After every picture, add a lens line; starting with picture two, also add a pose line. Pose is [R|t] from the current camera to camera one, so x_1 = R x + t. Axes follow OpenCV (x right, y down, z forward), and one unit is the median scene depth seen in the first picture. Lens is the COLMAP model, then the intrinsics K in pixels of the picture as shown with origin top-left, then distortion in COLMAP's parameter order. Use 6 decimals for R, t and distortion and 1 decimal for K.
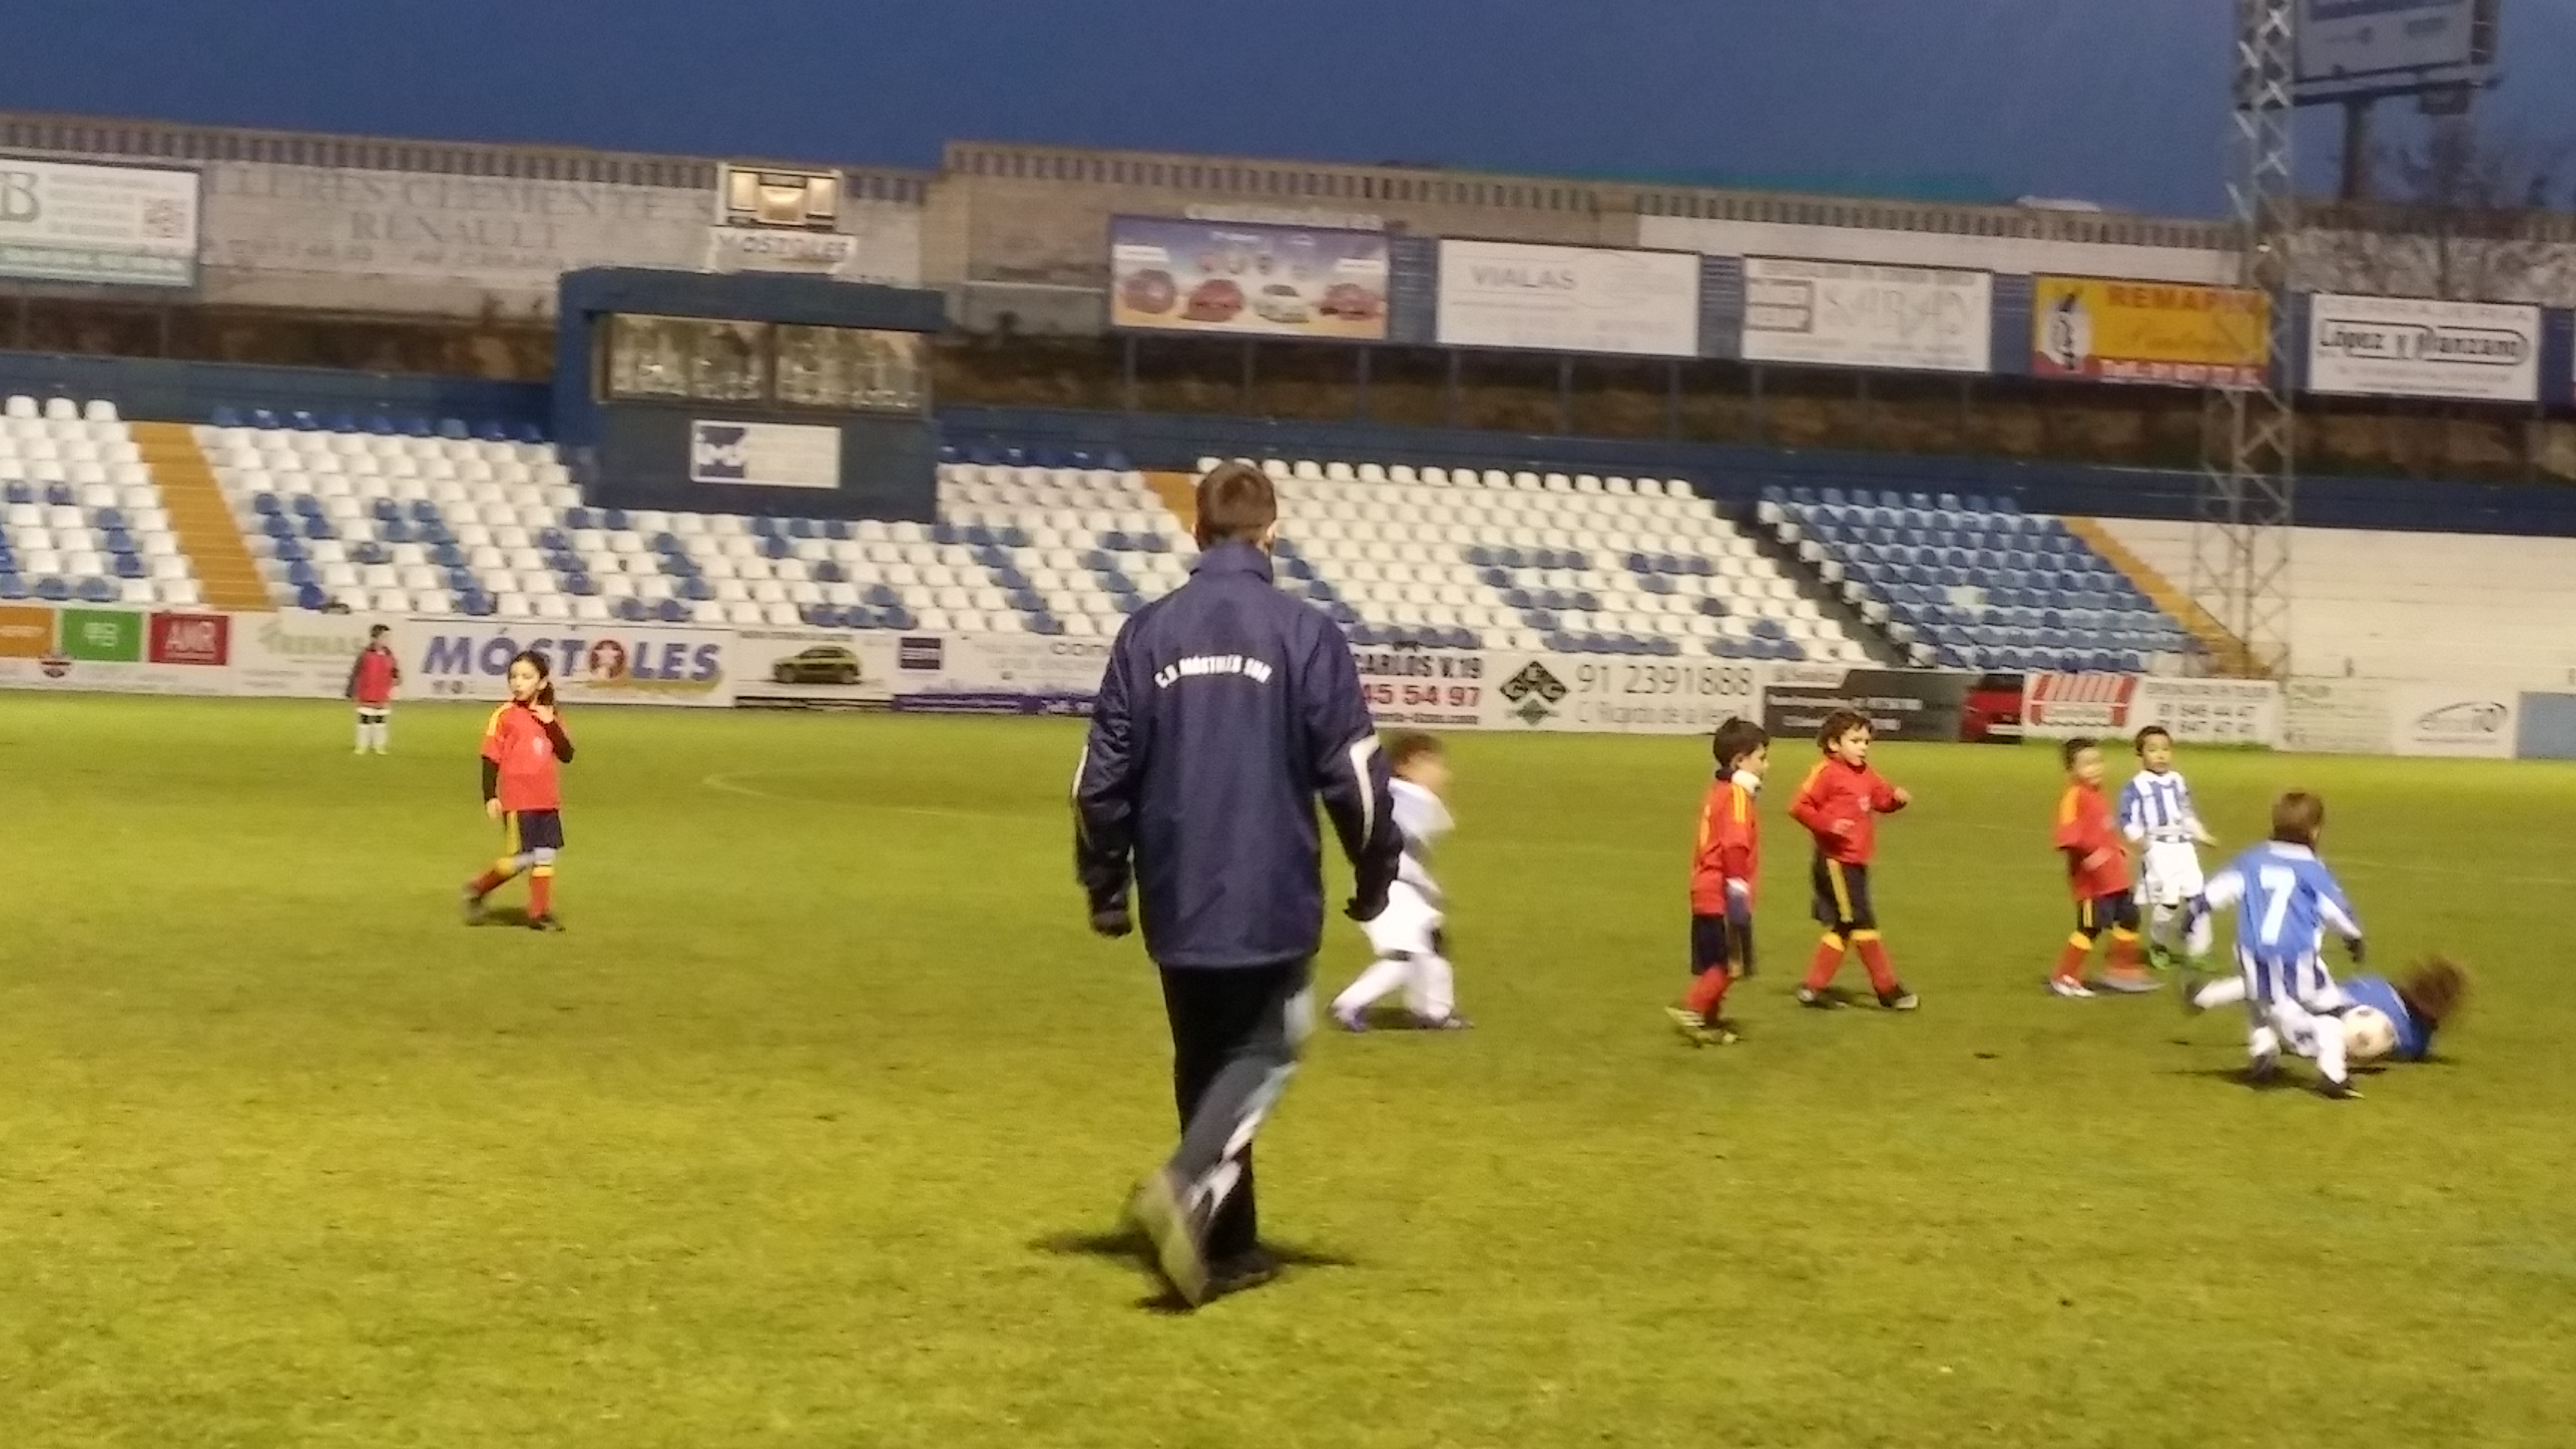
lens RADIAL K [[4984.3, 0, 1288.0], [0, 4984.3, 724.5], [0, 0, 1]] dist [0.014495, 0.126615]
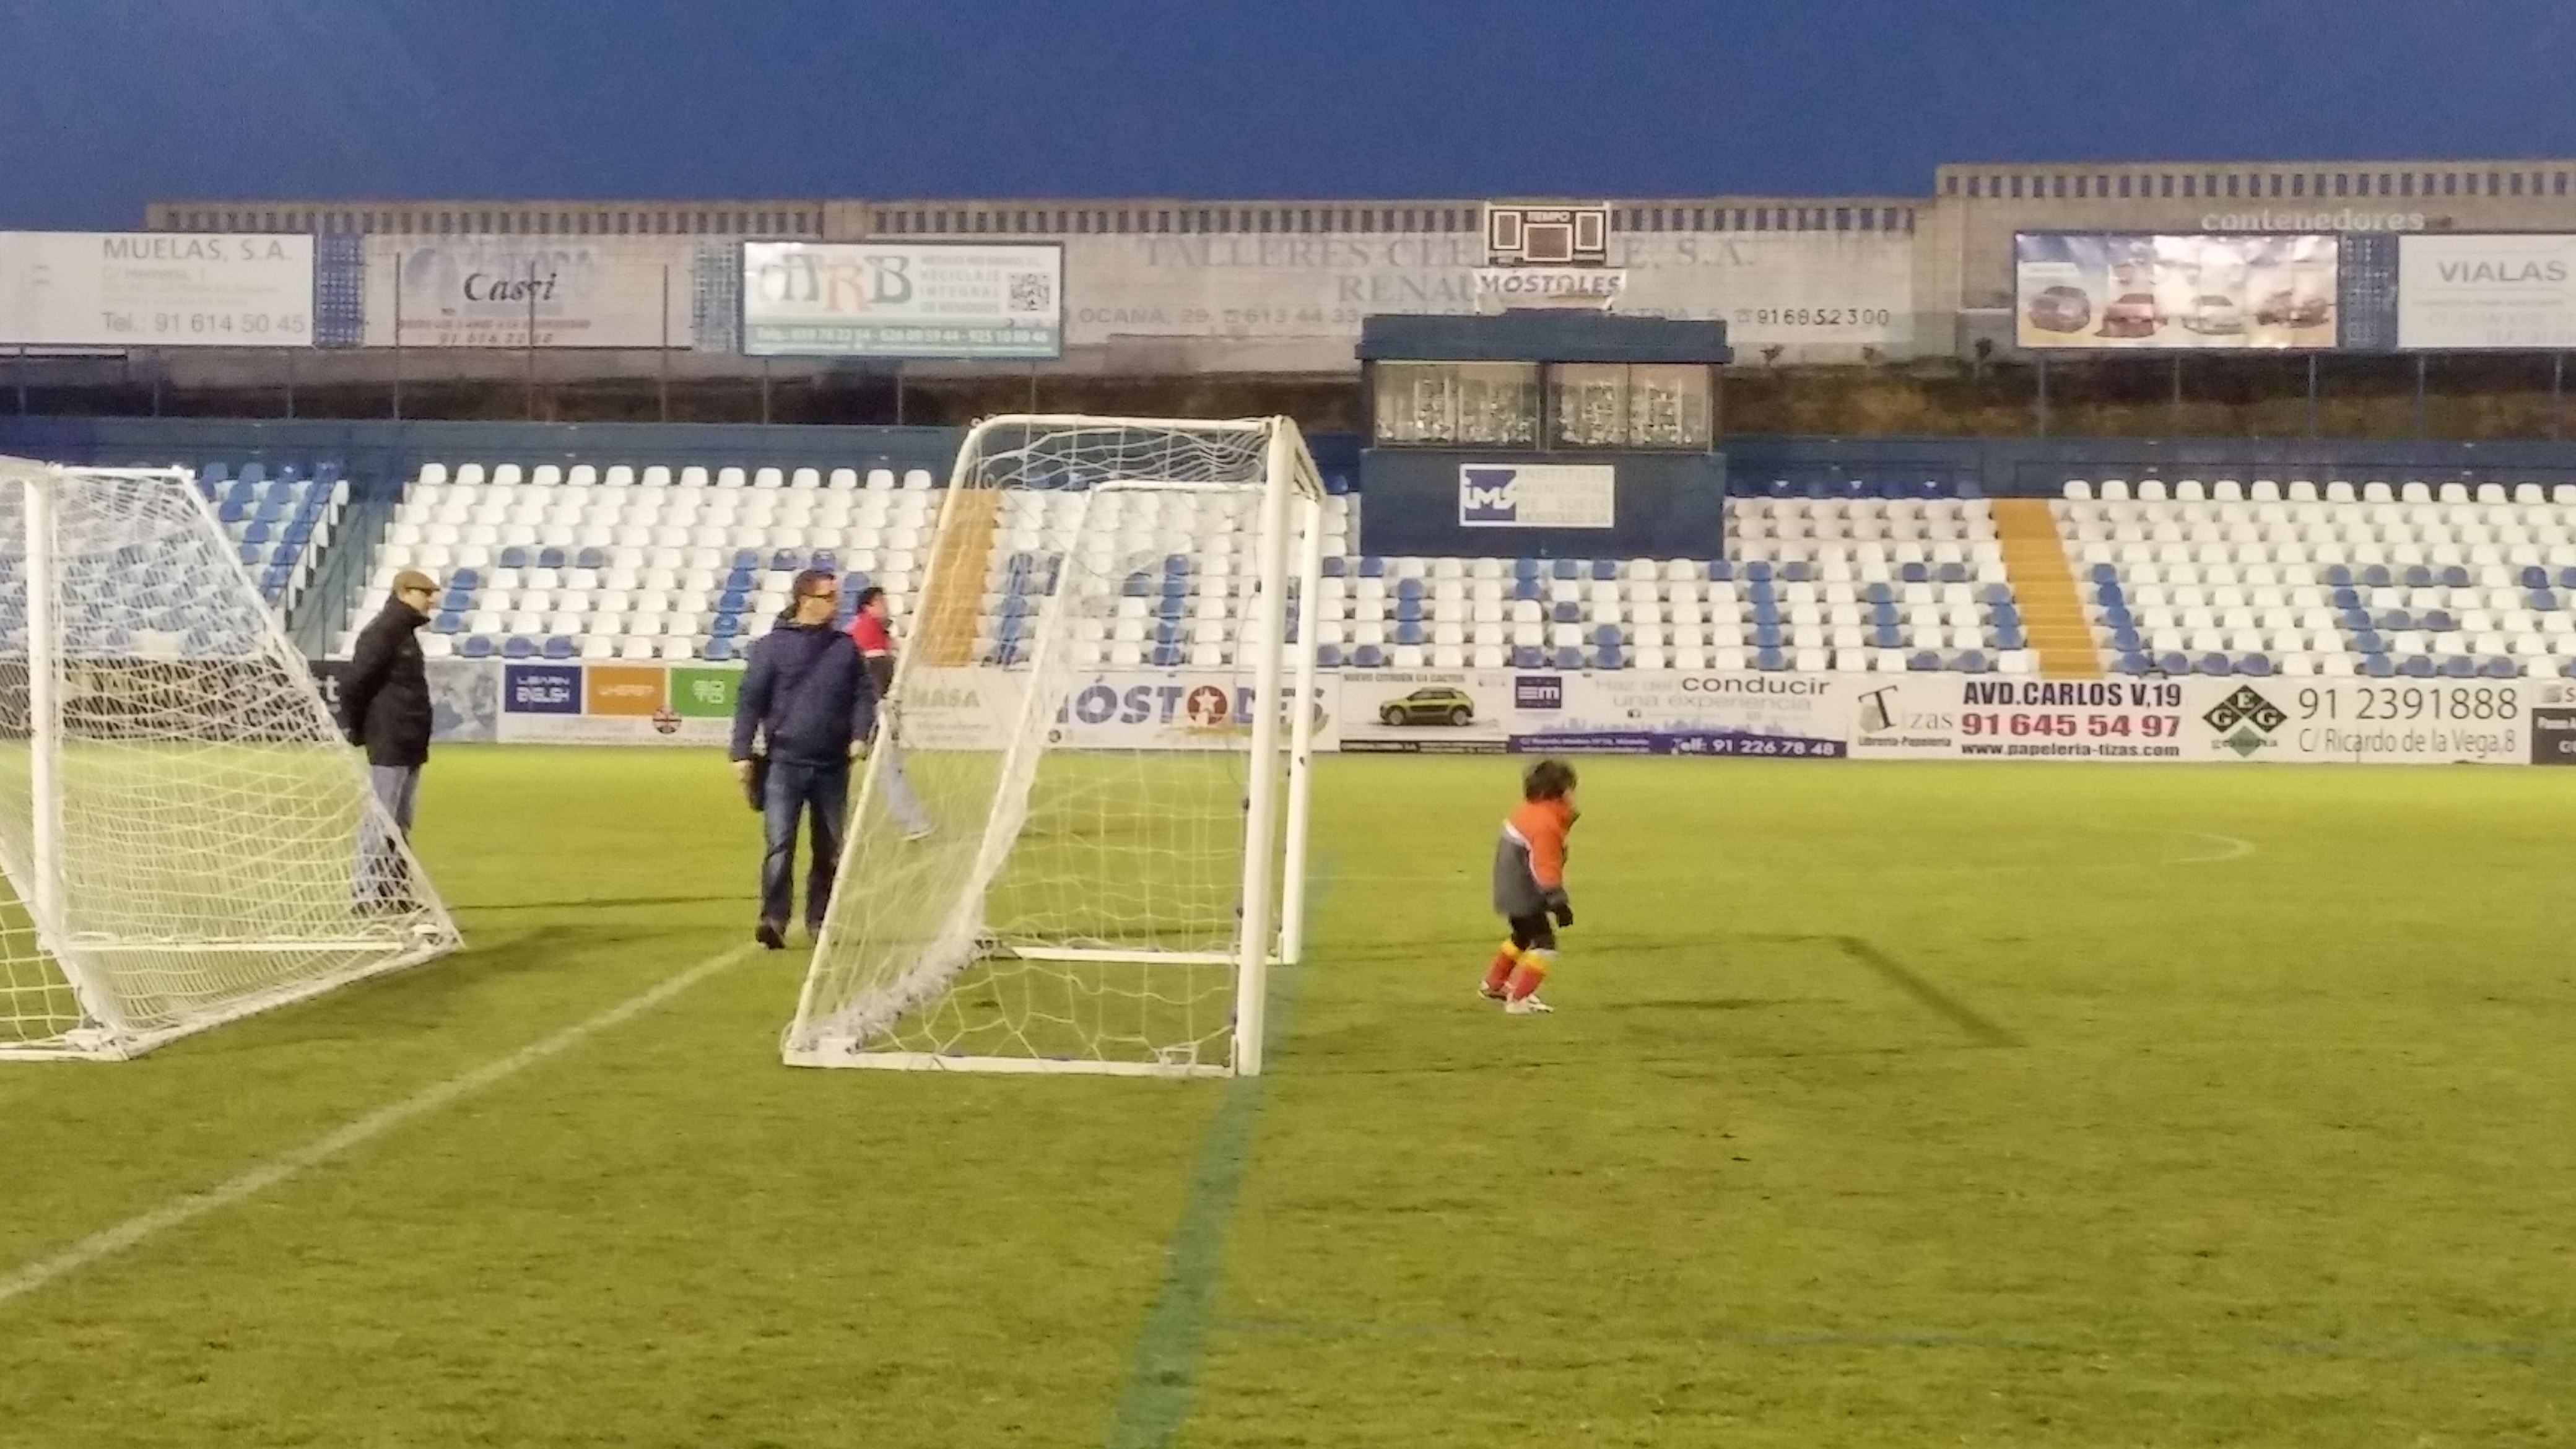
lens RADIAL K [[4984.3, 0, 1288.0], [0, 4984.3, 724.5], [0, 0, 1]] dist [0.014495, 0.126615]
pose [[0.907361, -0.020871, -0.419834, 0.255996], [0.014600, 0.999729, -0.018145, 0.007868], [0.420099, 0.010334, 0.907419, 0.084184]]
